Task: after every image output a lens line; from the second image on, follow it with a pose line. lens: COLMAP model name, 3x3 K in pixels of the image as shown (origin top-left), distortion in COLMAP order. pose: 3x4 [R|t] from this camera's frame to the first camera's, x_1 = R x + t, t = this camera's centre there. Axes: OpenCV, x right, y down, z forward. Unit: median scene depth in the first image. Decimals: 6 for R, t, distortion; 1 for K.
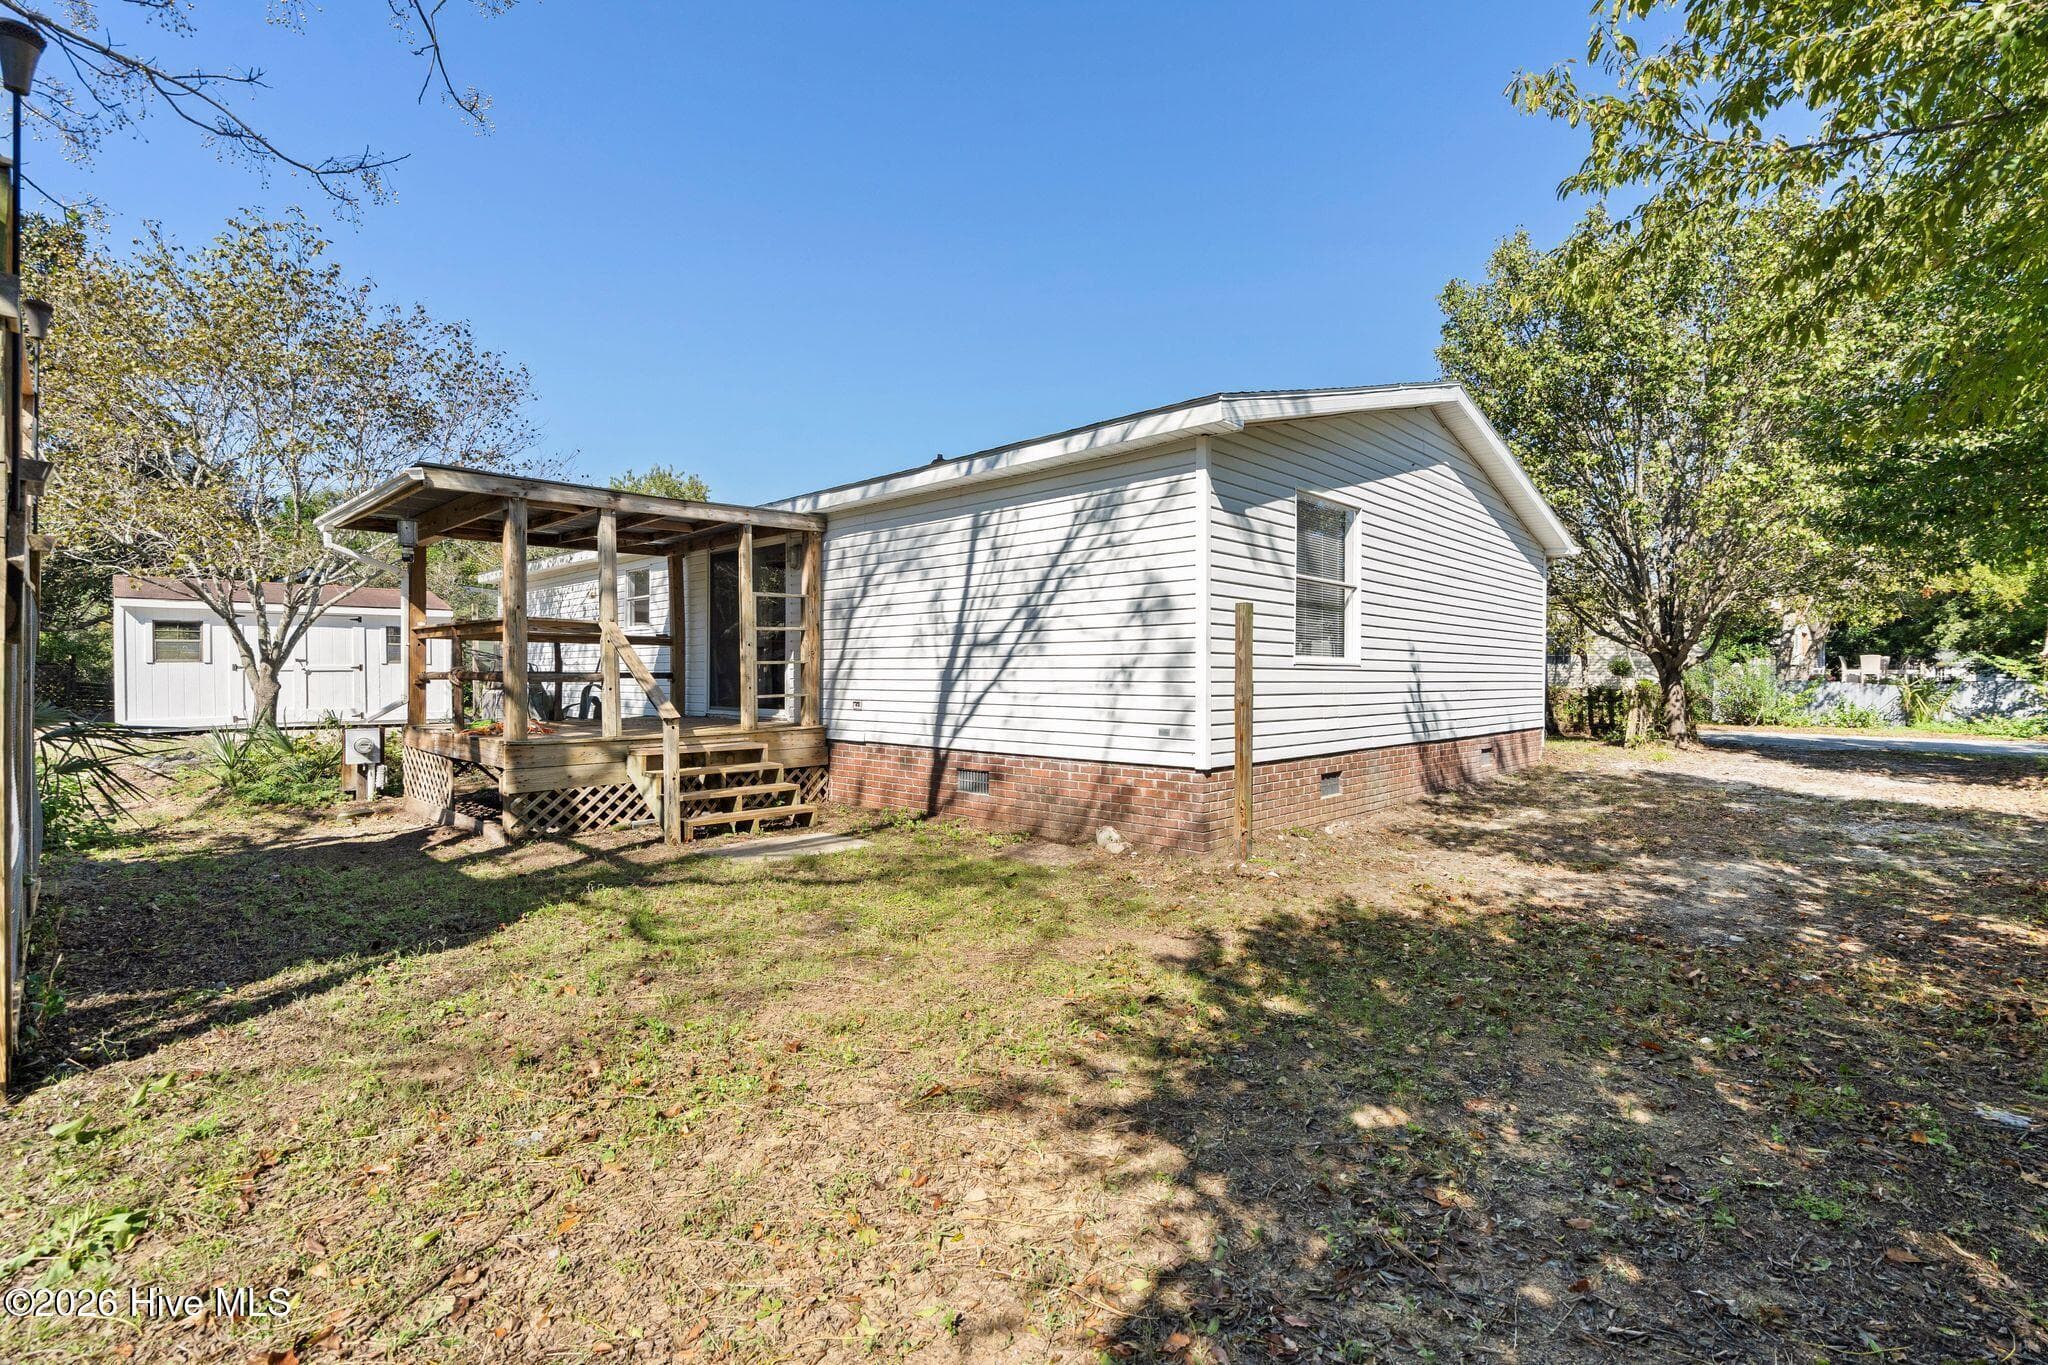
lens RADIAL K [[909.1, 0, 1001.5], [0, 909.1, 685.5], [0, 0, 1]] dist [-0.002177, 0.000029]
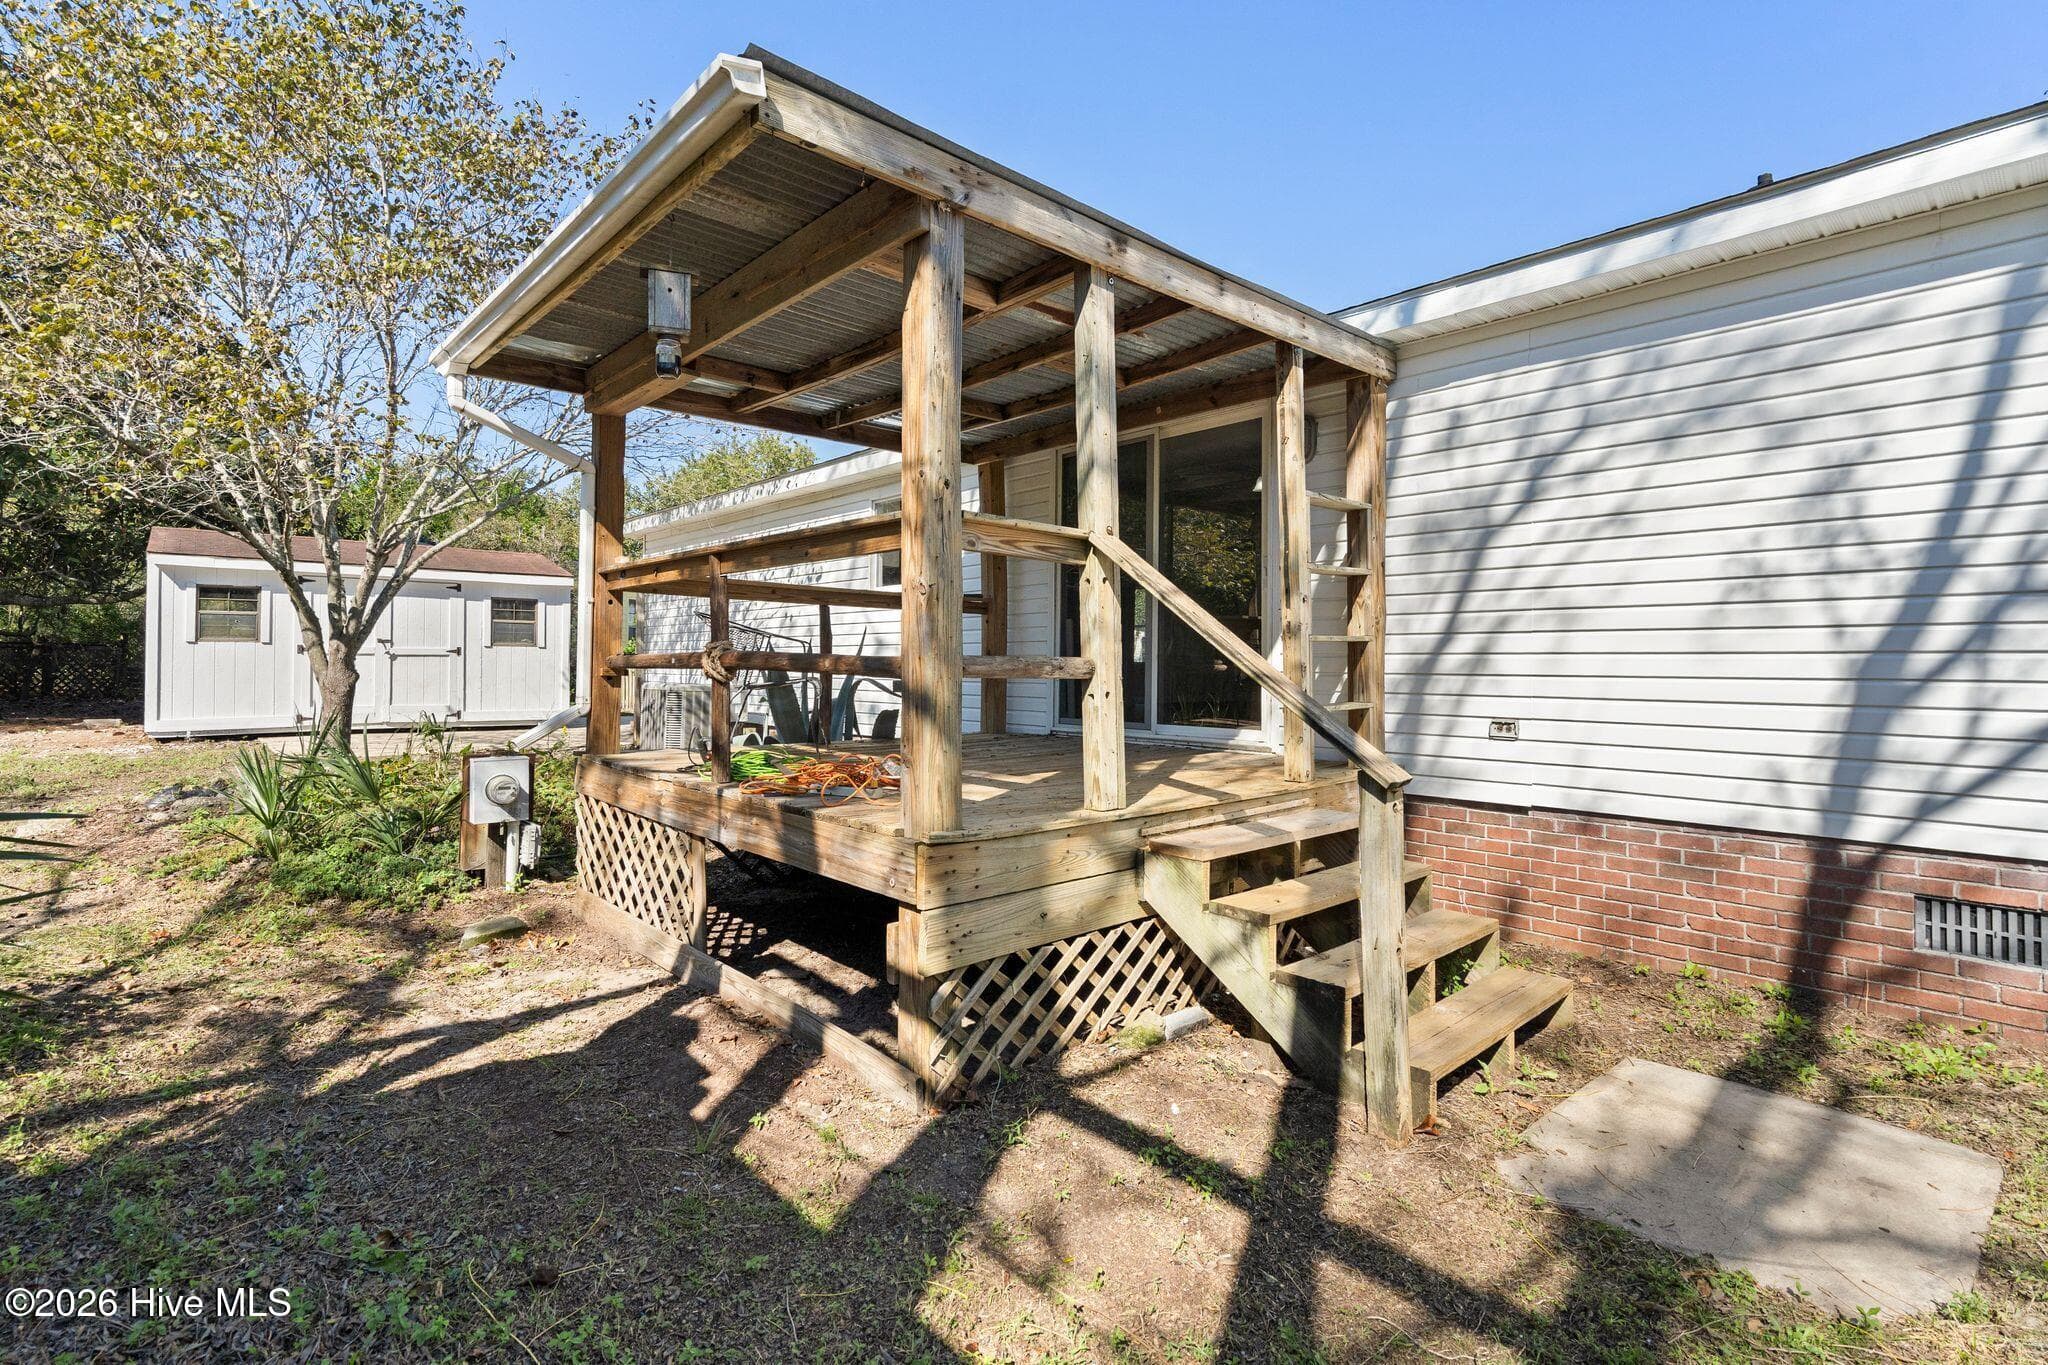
lens RADIAL K [[968.7, 0, 1016.8], [0, 968.7, 654.9], [0, 0, 1]] dist [-0.002755, -0.000198]
pose [[0.997340, 0.006351, -0.072612, -0.388512], [-0.008025, 0.999708, -0.022782, -0.003819], [0.072446, 0.023304, 0.997100, 0.486730]]
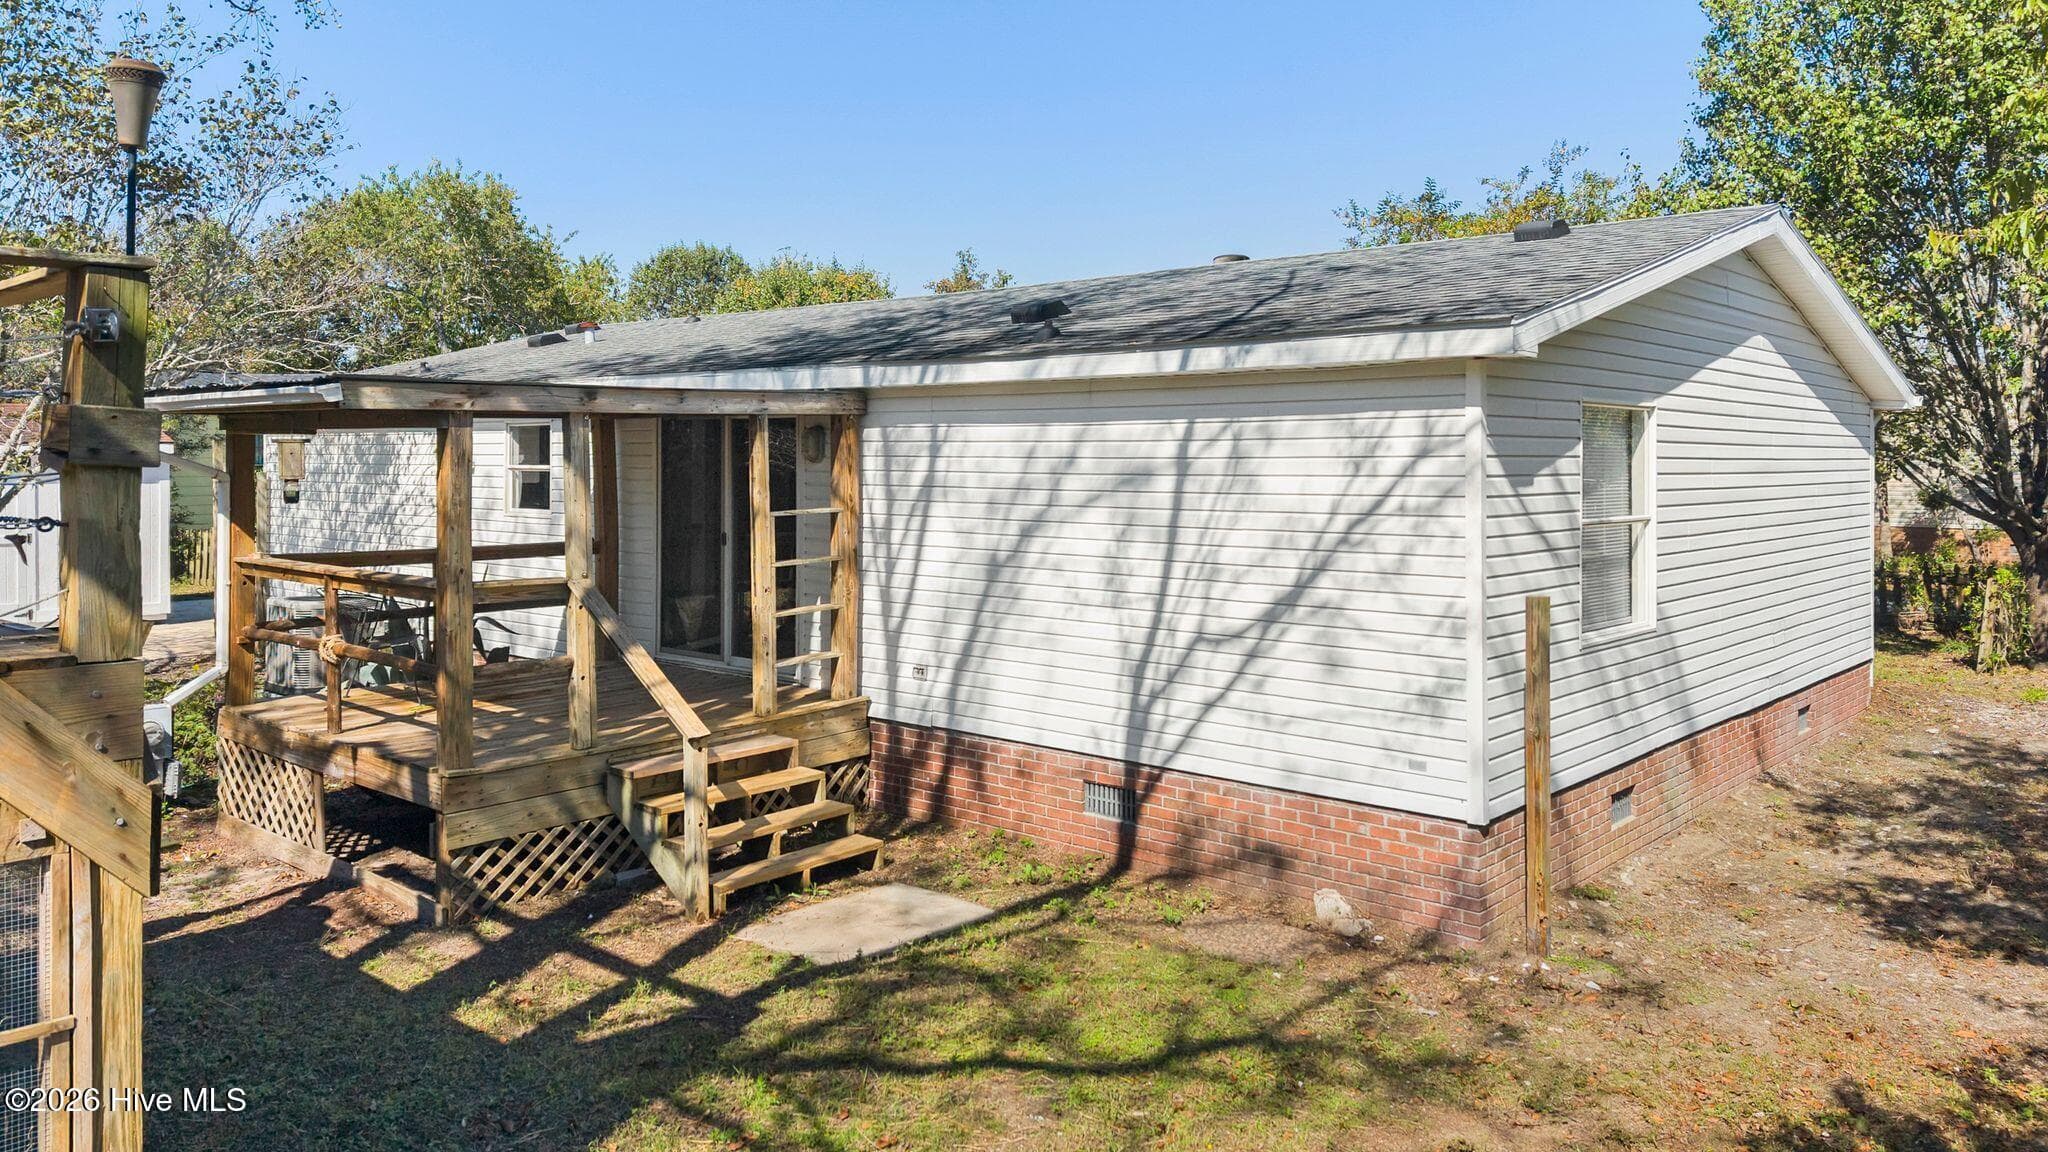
lens RADIAL K [[1423.3, 0, 1025.7], [0, 1423.3, 471.4], [0, 0, 1]] dist [0.022743, 0.001556]
pose [[0.998744, -0.002257, 0.050046, -0.134241], [0.002500, 0.999985, -0.004787, -0.127911], [-0.050035, 0.004906, 0.998735, -0.074057]]
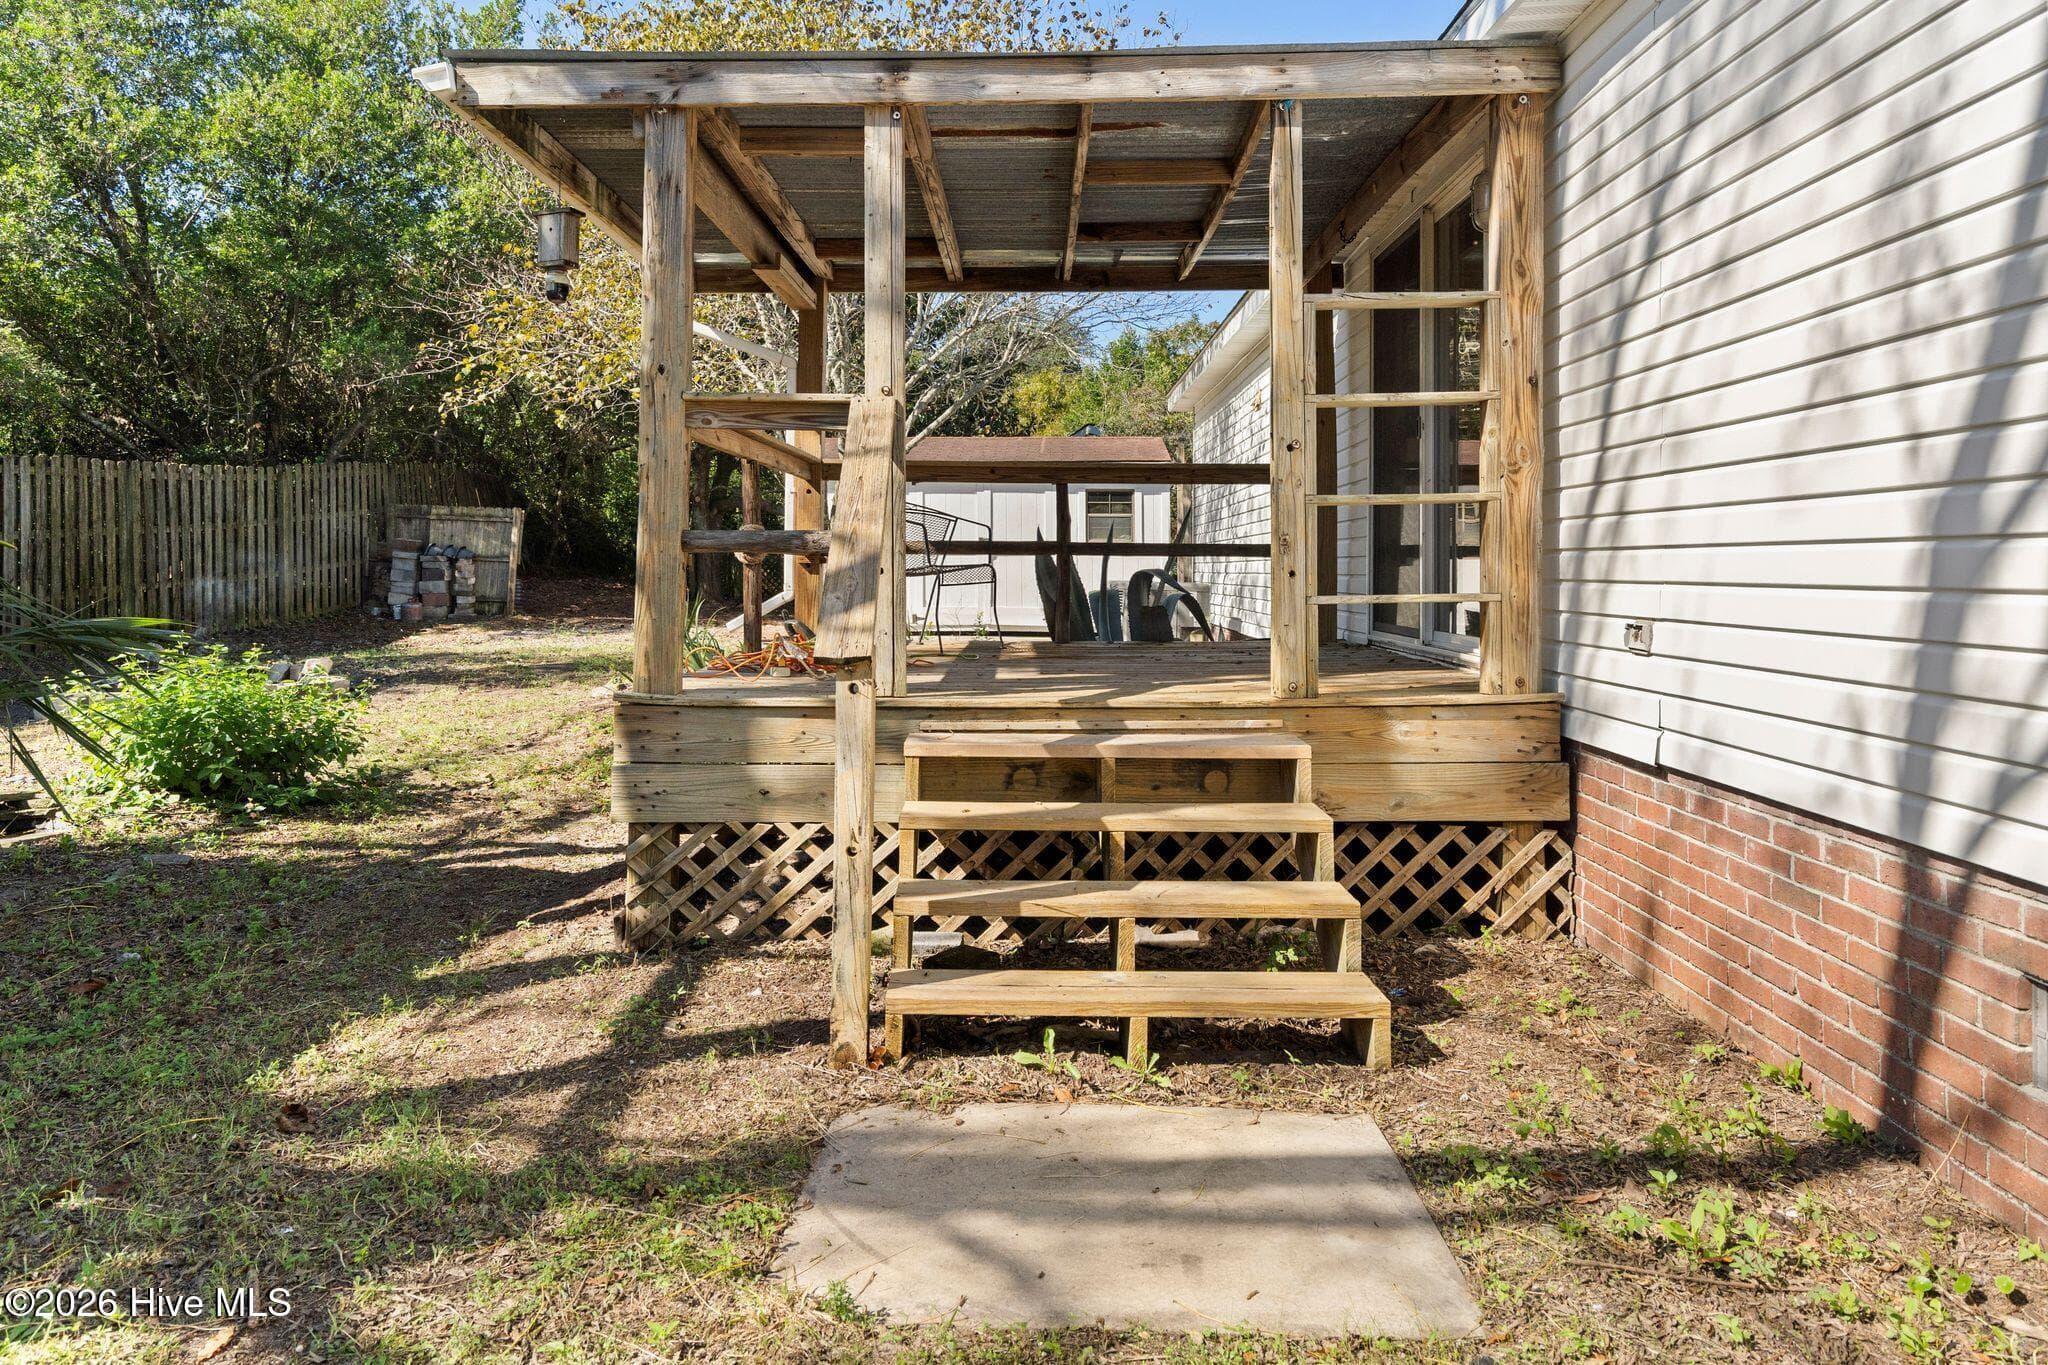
lens RADIAL K [[1336.0, 0, 1004.3], [0, 1336.0, 527.5], [0, 0, 1]] dist [0.007837, 0.001863]
pose [[0.692540, -0.019436, -0.721118, 0.011009], [-0.013865, 0.999094, -0.040244, 0.006984], [0.721246, 0.037869, 0.691643, 0.571696]]
